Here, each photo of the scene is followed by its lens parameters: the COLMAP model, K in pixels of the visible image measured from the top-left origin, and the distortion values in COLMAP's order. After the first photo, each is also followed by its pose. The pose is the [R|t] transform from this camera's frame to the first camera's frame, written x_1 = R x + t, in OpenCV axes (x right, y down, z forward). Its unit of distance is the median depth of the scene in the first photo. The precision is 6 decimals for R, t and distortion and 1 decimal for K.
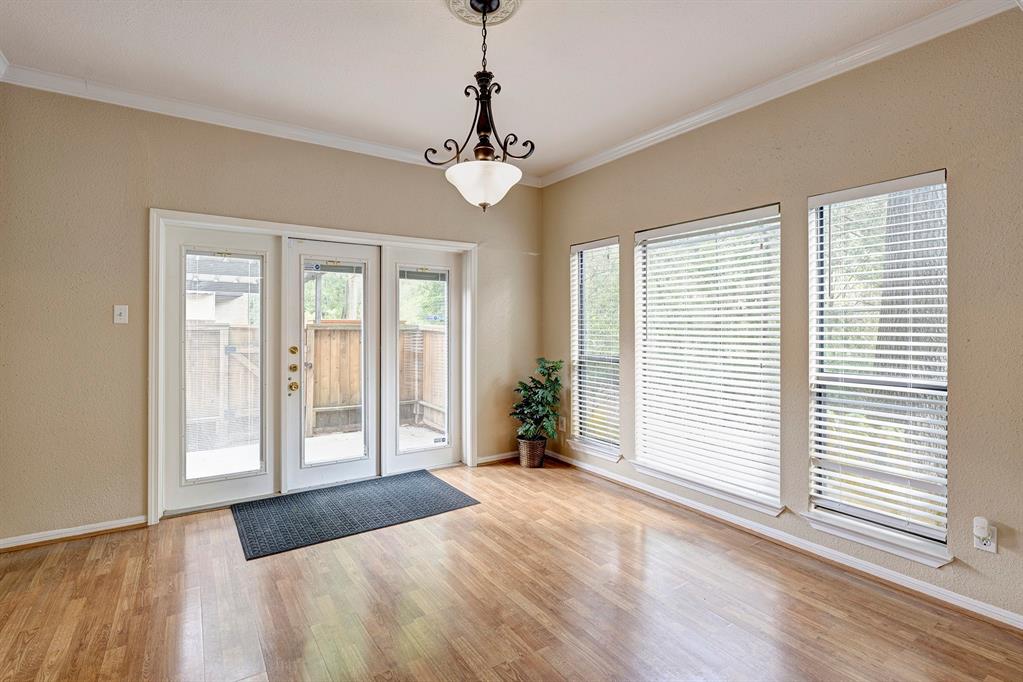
lens RADIAL K [[478.8, 0, 491.5], [0, 478.8, 330.7], [0, 0, 1]] dist [-0.002838, -0.000609]
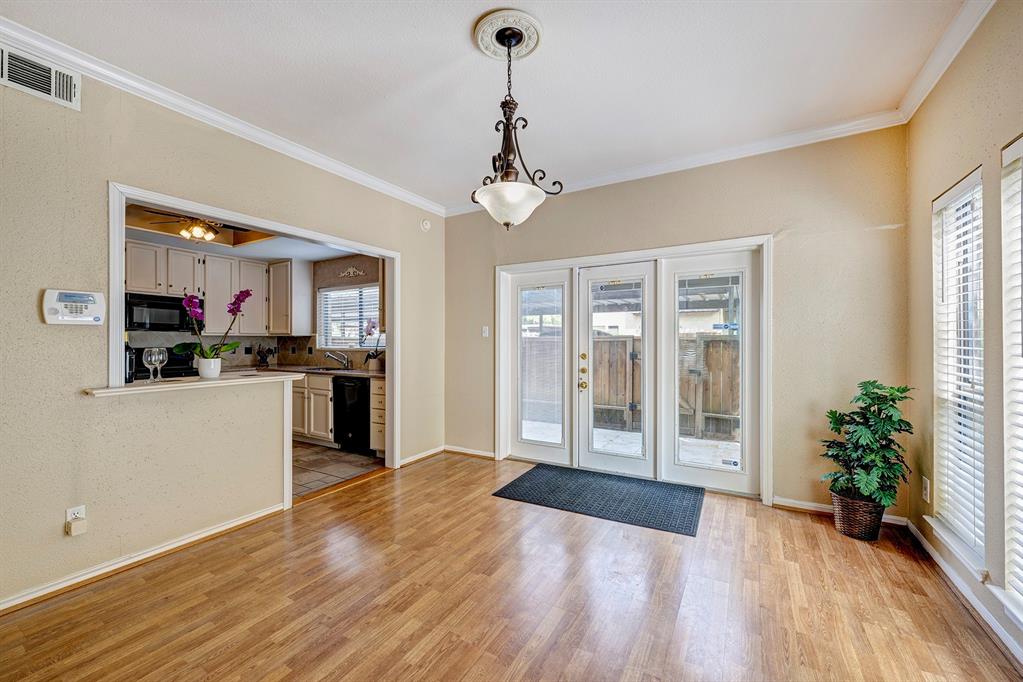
lens RADIAL K [[407.7, 0, 513.2], [0, 407.7, 345.0], [0, 0, 1]] dist [0.008689, -0.000378]
pose [[0.462437, 0.004307, -0.886642, 0.457783], [-0.003925, 0.999988, 0.002810, 0.007982], [0.886644, 0.002180, 0.462448, 0.337248]]
